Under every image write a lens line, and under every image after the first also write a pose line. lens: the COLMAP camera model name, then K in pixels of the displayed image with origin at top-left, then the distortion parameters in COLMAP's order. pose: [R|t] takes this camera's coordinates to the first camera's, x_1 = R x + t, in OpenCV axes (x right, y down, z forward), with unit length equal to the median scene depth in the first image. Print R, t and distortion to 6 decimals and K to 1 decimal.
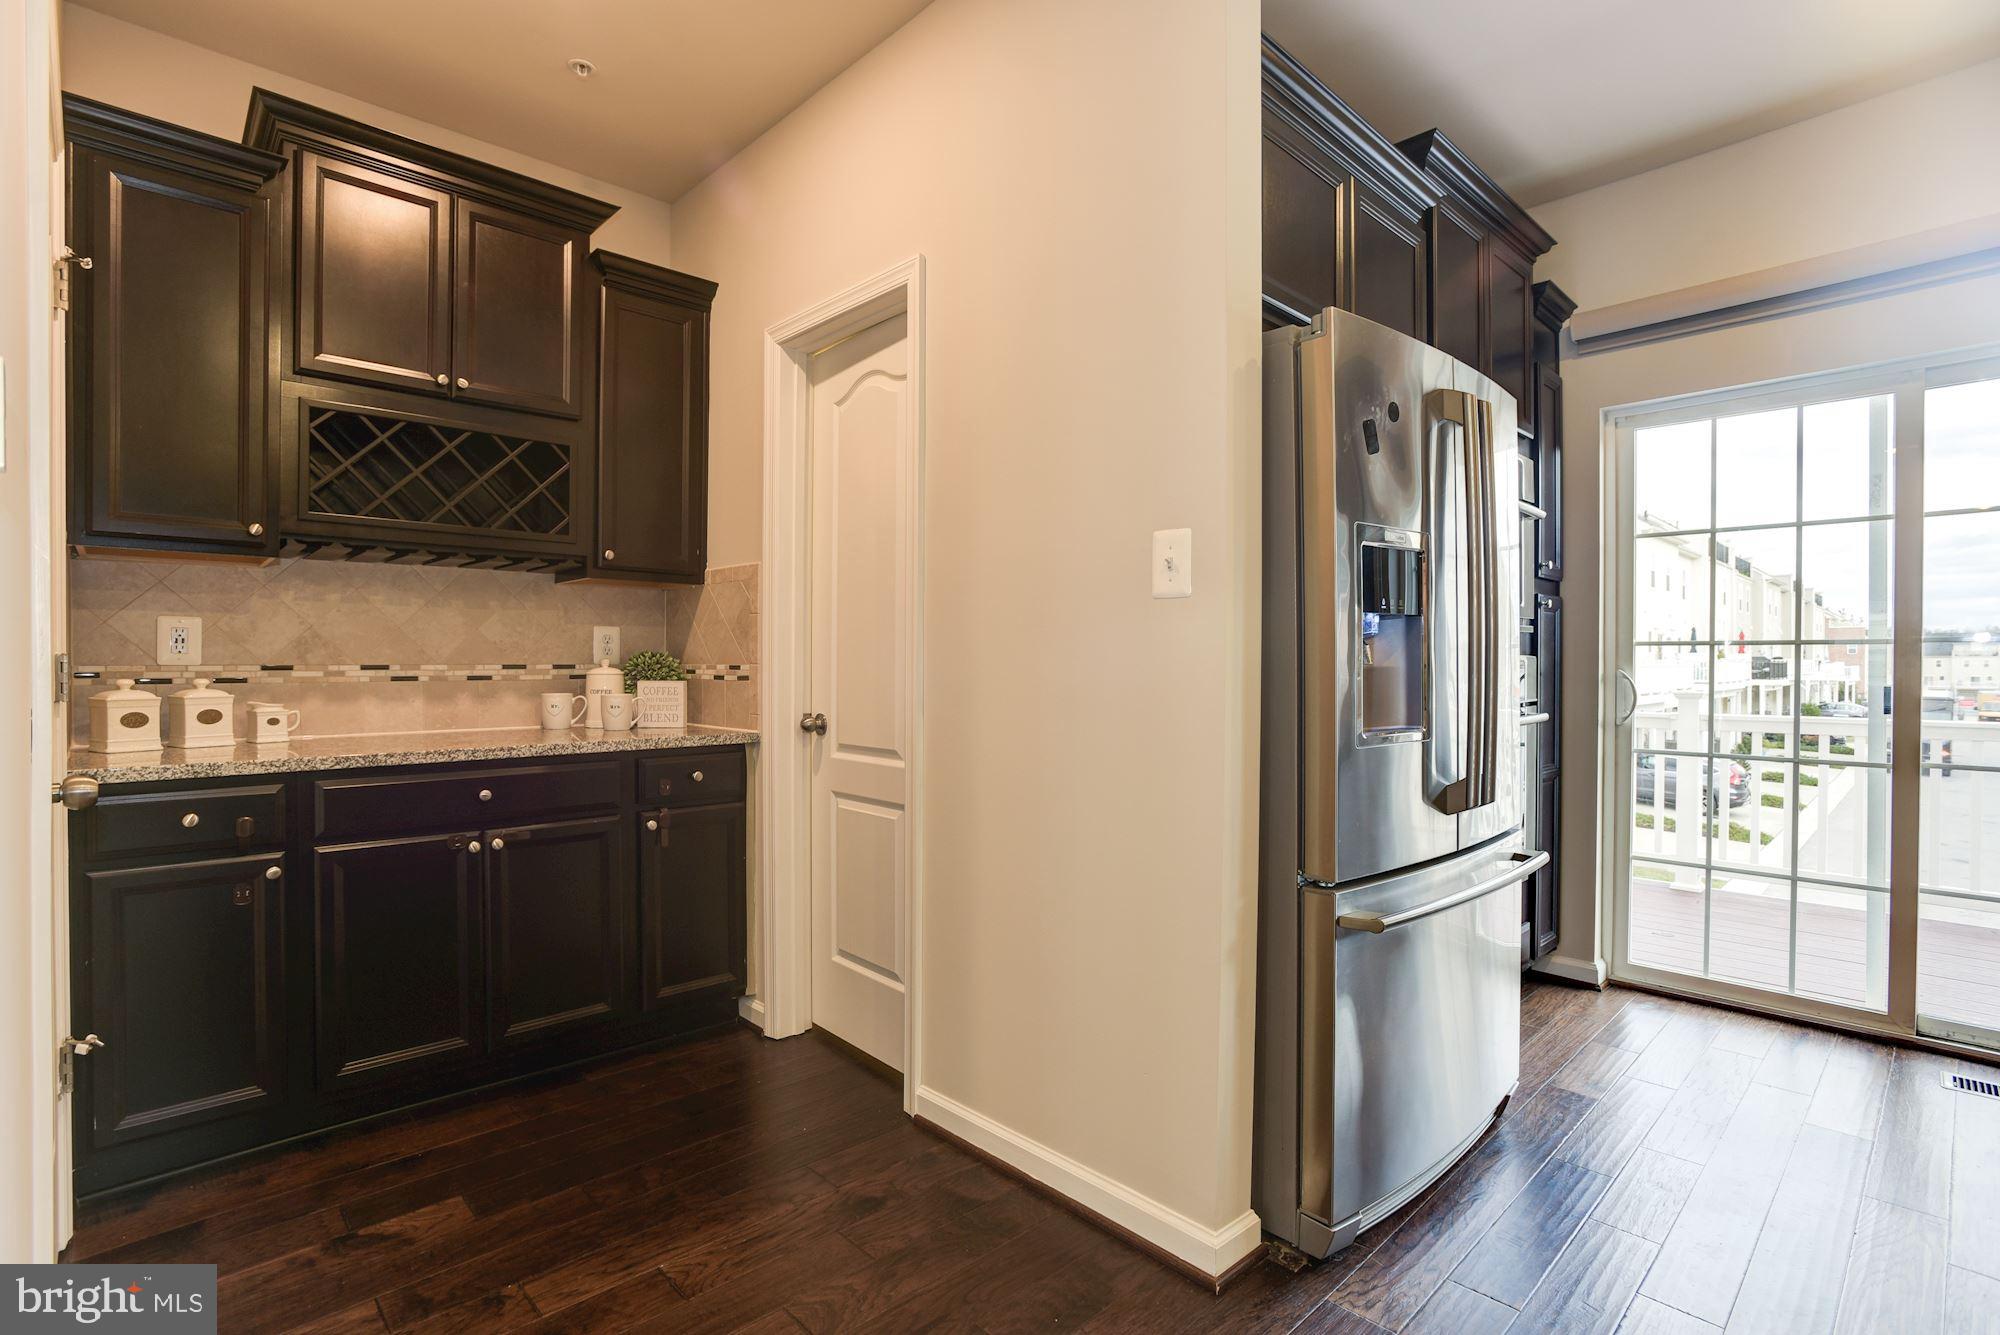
lens RADIAL K [[946.4, 0, 991.9], [0, 946.4, 672.3], [0, 0, 1]] dist [-0.036844, 0.013093]
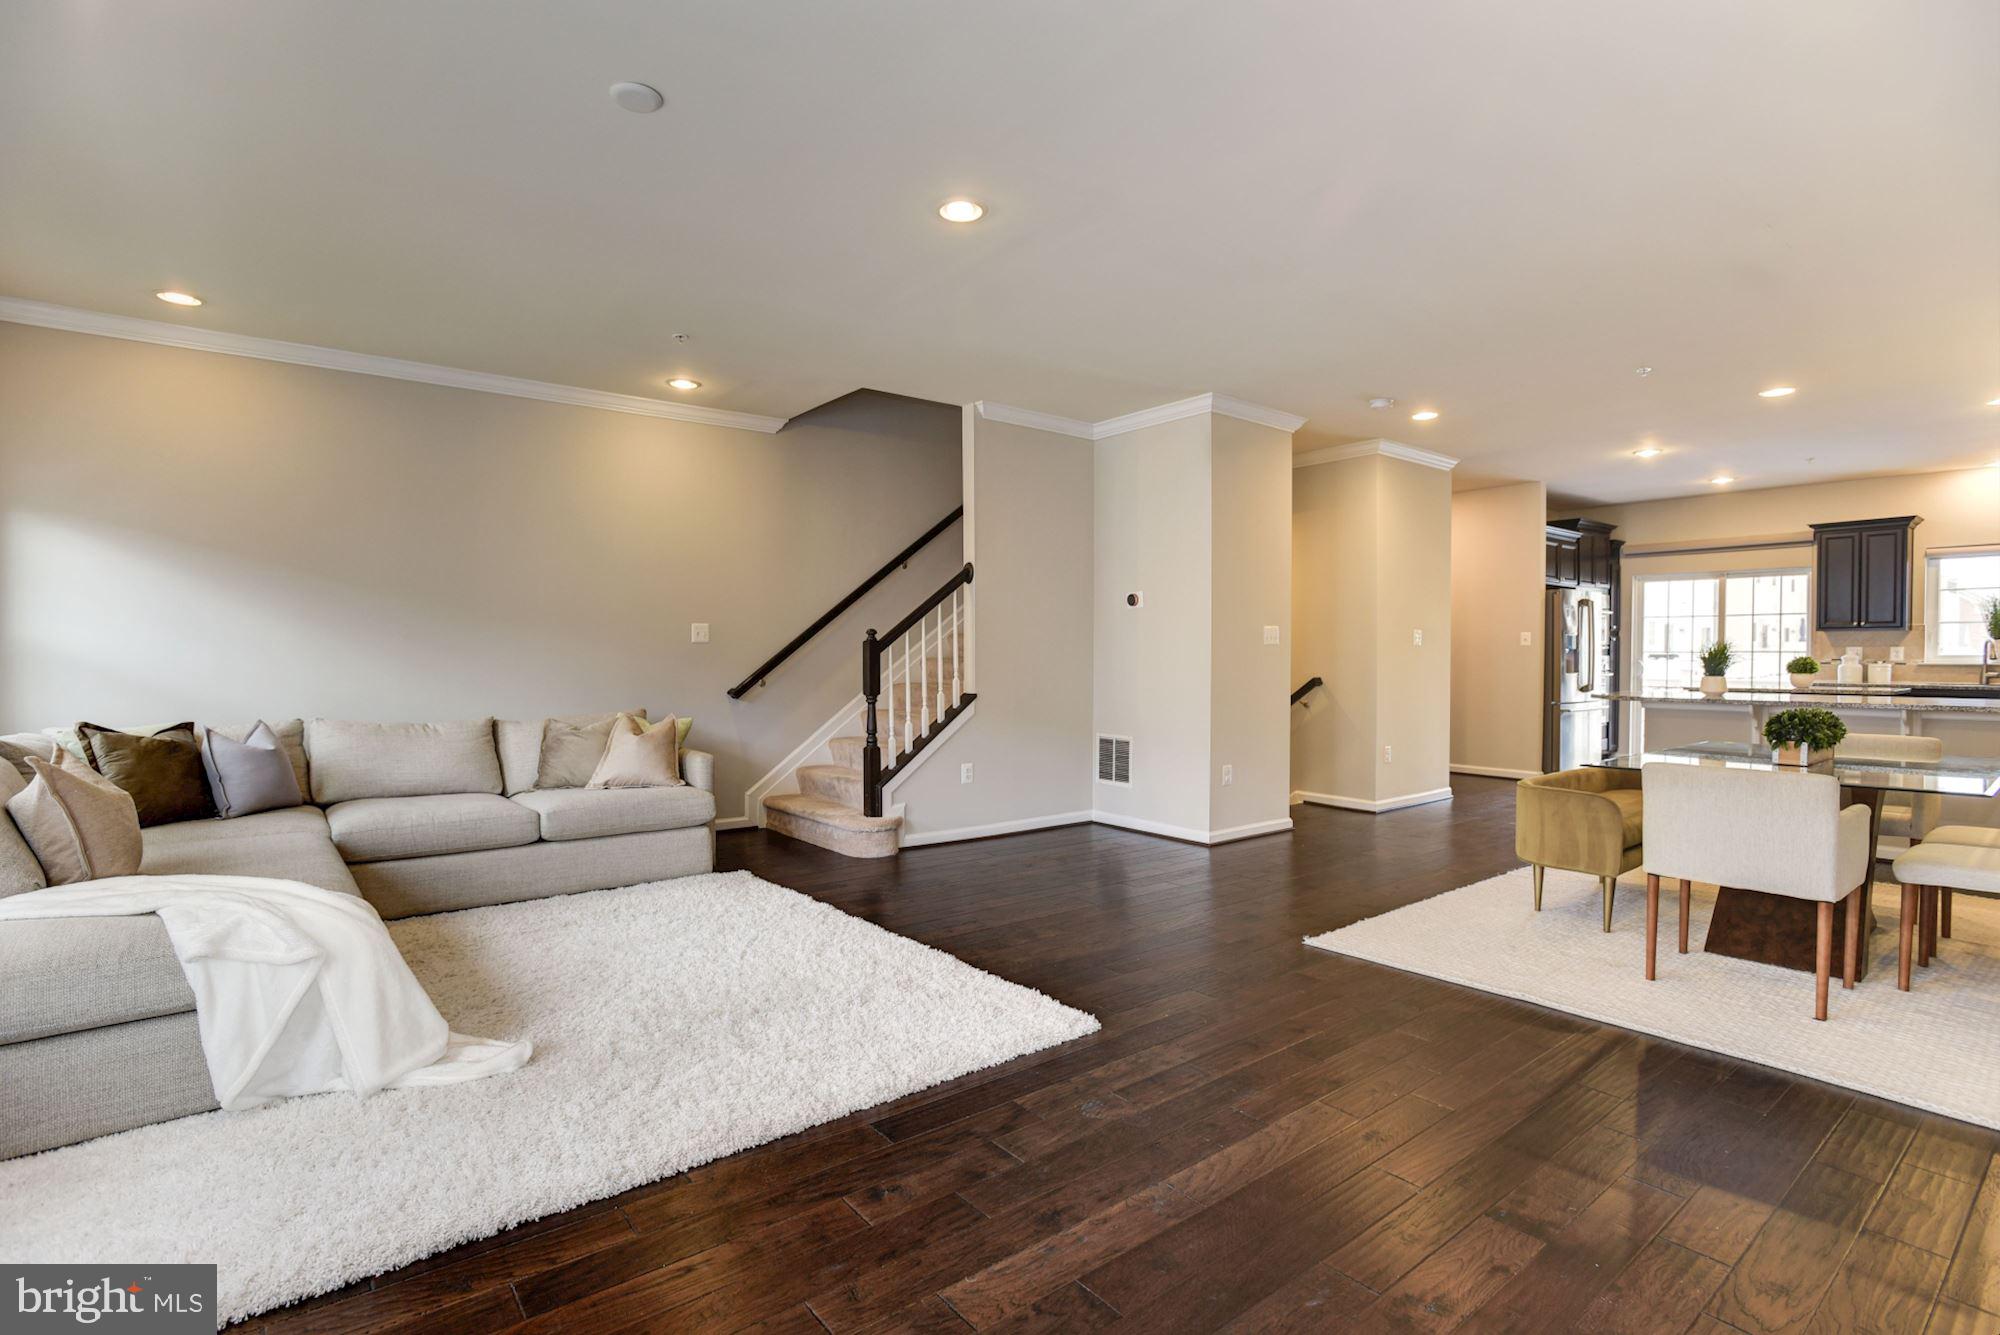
lens RADIAL K [[955.7, 0, 955.6], [0, 955.7, 677.5], [0, 0, 1]] dist [-0.056008, 0.018194]
pose [[0.992527, 0.002184, -0.122007, -1.377002], [0.000287, 0.999795, 0.020228, -0.009073], [0.122027, -0.020112, 0.992323, -2.690339]]
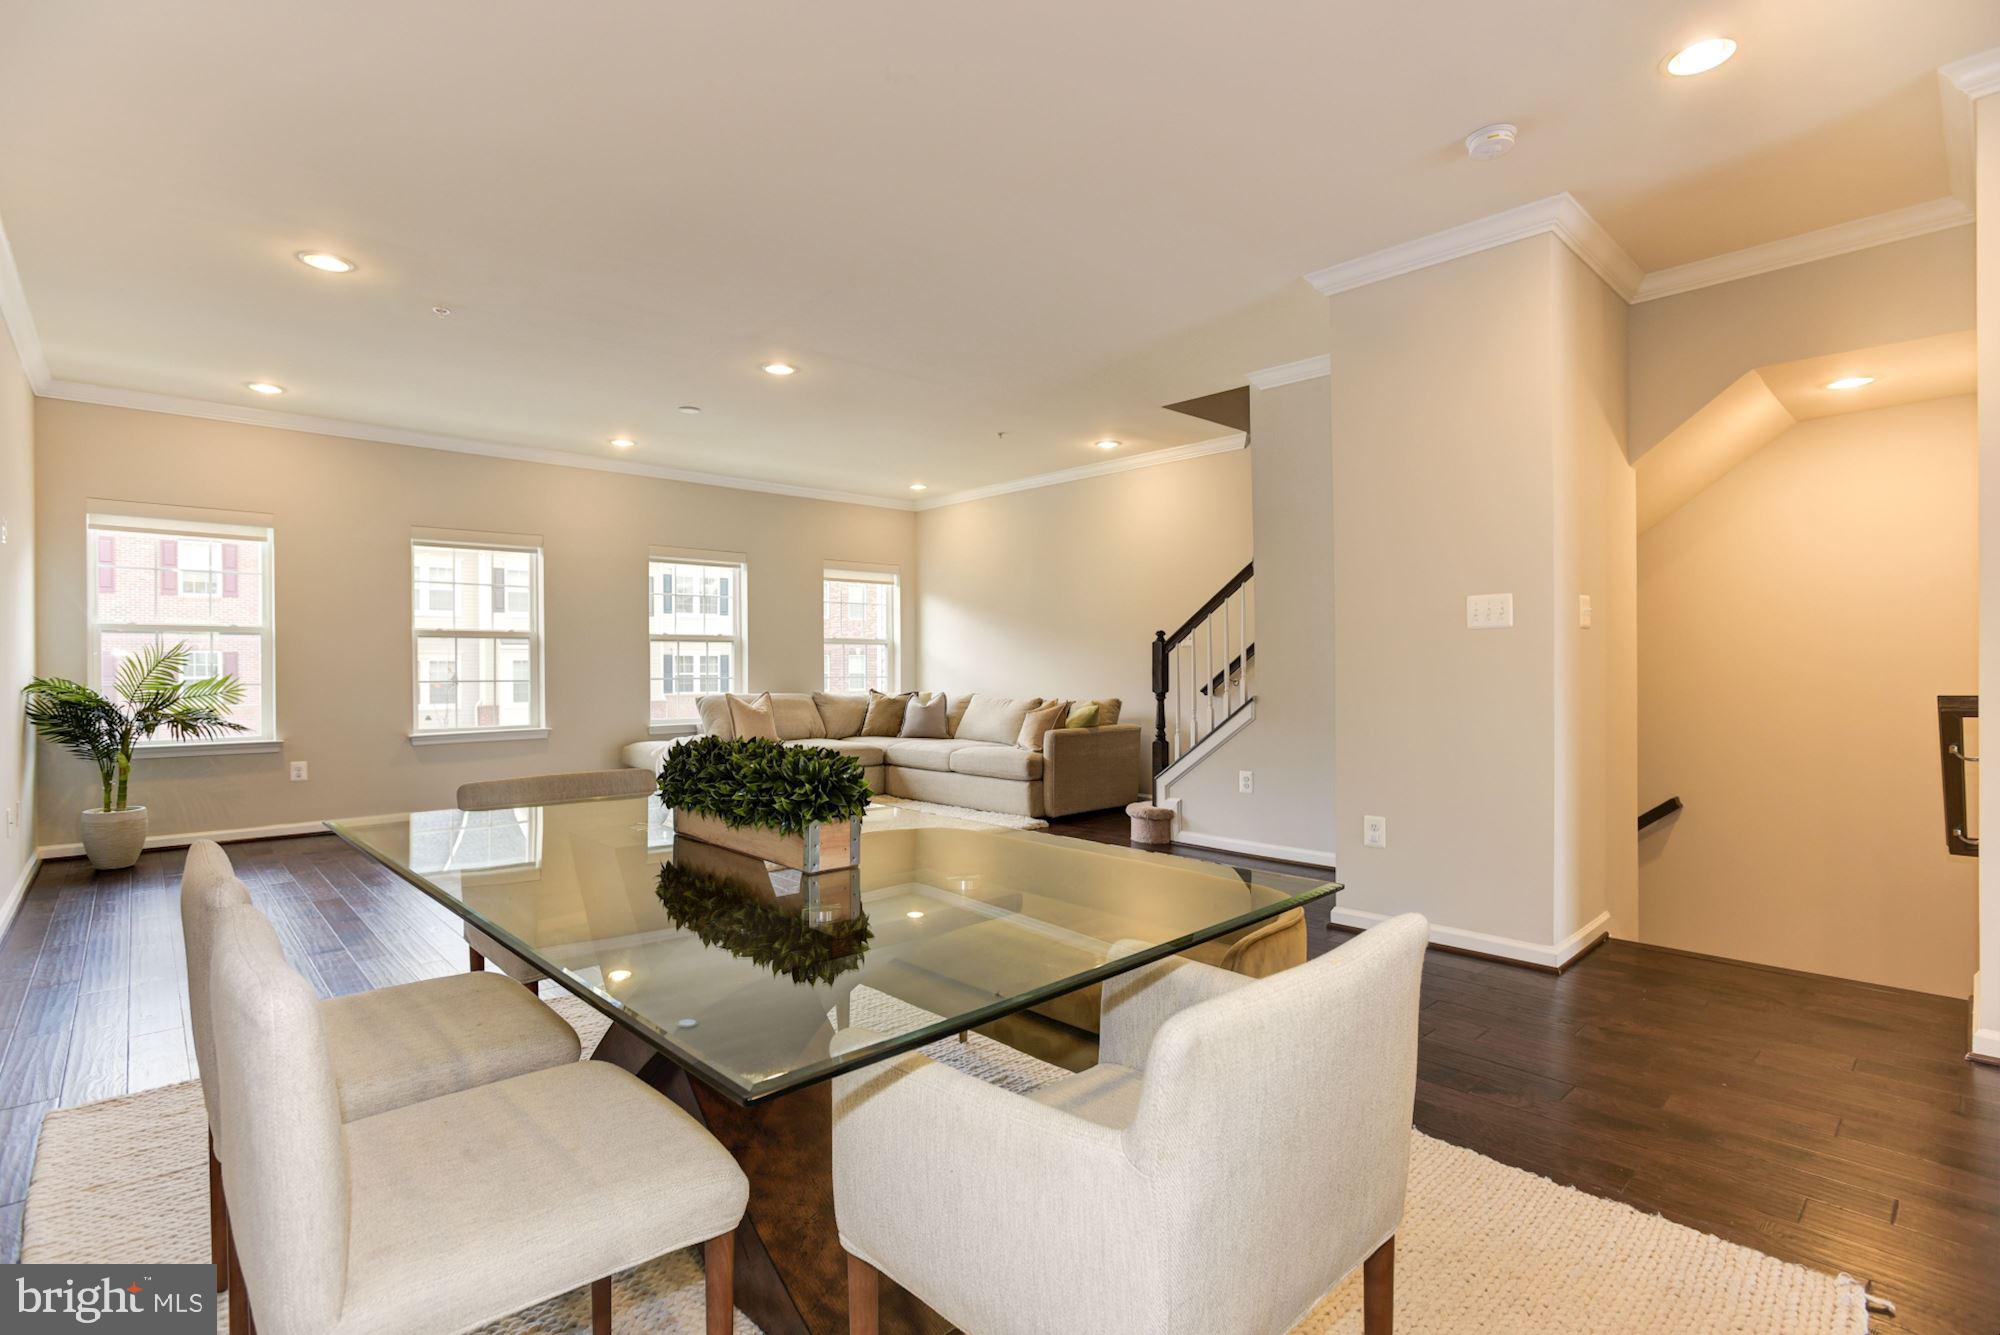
lens RADIAL K [[955.7, 0, 1002.8], [0, 955.7, 676.1], [0, 0, 1]] dist [-0.056008, 0.018194]
pose [[-0.010540, 0.009181, -0.999902, 0.363746], [-0.001015, 0.999957, 0.009193, 0.015068], [0.999944, 0.001111, -0.010530, -1.015507]]
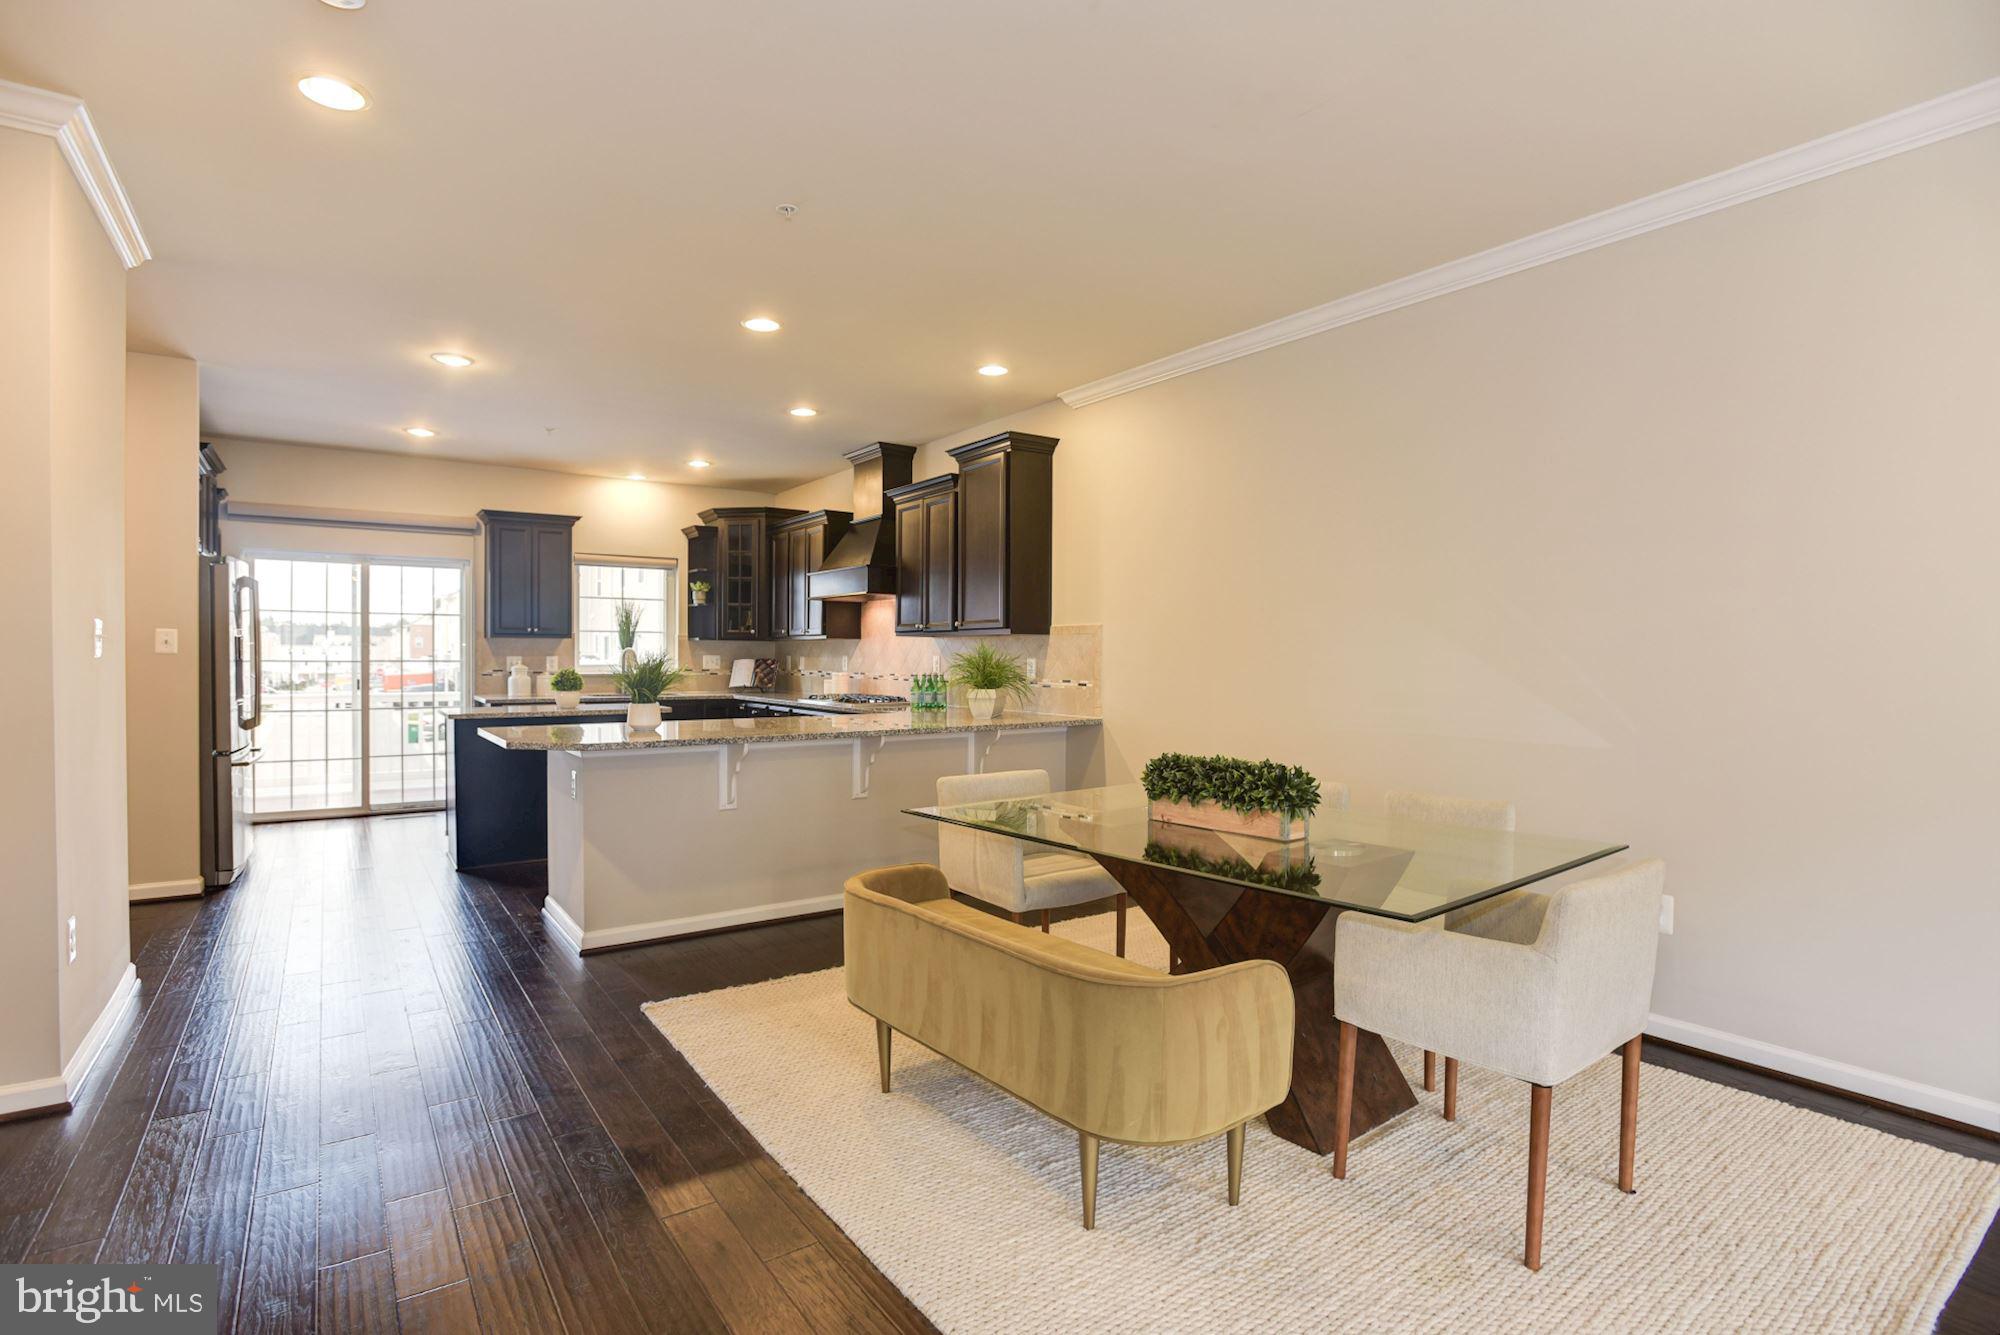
lens RADIAL K [[955.7, 0, 991.6], [0, 955.7, 670.7], [0, 0, 1]] dist [-0.056008, 0.018194]
pose [[0.137176, -0.013566, 0.990454, -1.337980], [-0.000278, 0.999906, 0.013734, -0.043618], [-0.990547, -0.002159, 0.137160, -1.079260]]
